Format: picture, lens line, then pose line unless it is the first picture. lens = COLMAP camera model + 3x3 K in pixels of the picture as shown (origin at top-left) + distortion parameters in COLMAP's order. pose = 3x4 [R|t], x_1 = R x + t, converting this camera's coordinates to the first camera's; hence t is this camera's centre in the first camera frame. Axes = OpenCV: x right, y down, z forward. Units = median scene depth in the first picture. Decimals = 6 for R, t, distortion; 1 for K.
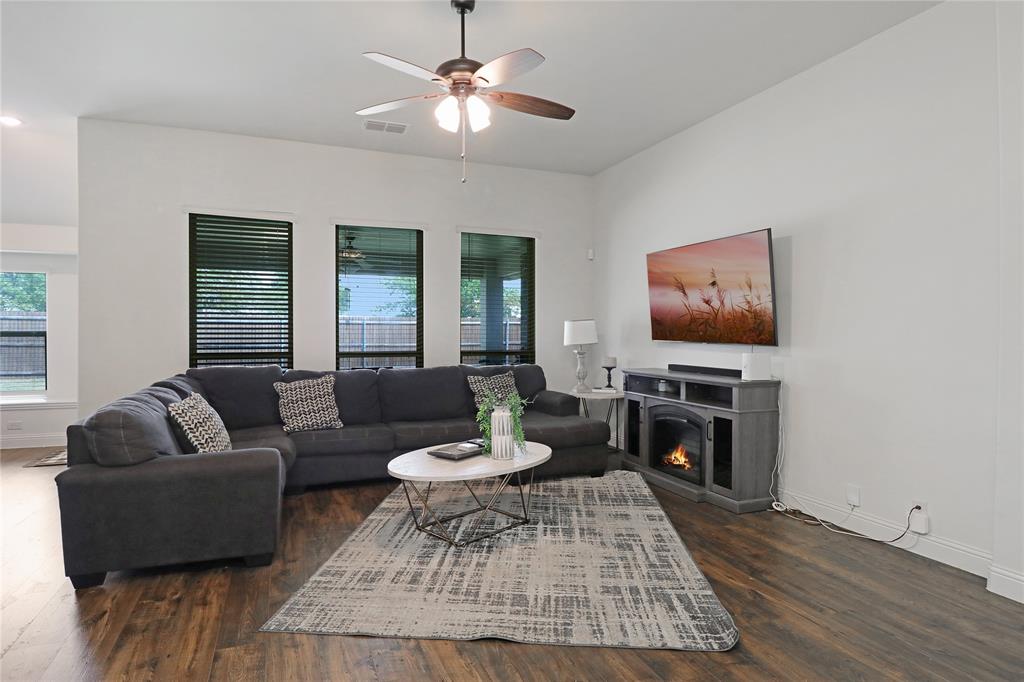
lens RADIAL K [[563.7, 0, 504.8], [0, 563.7, 337.6], [0, 0, 1]] dist [-0.003502, -0.003871]
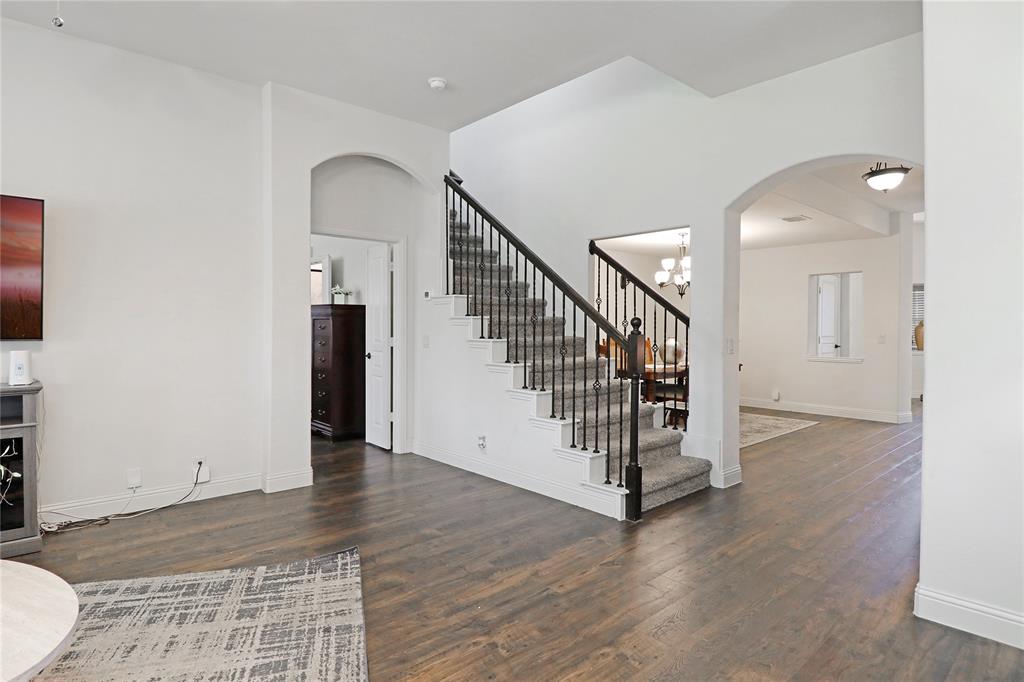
lens RADIAL K [[563.7, 0, 502.0], [0, 563.7, 335.6], [0, 0, 1]] dist [-0.003502, -0.003871]
pose [[-0.353591, -0.022673, 0.935125, -0.756399], [0.007110, 0.999612, 0.026924, -0.012703], [-0.935373, 0.016169, -0.353292, 0.905140]]
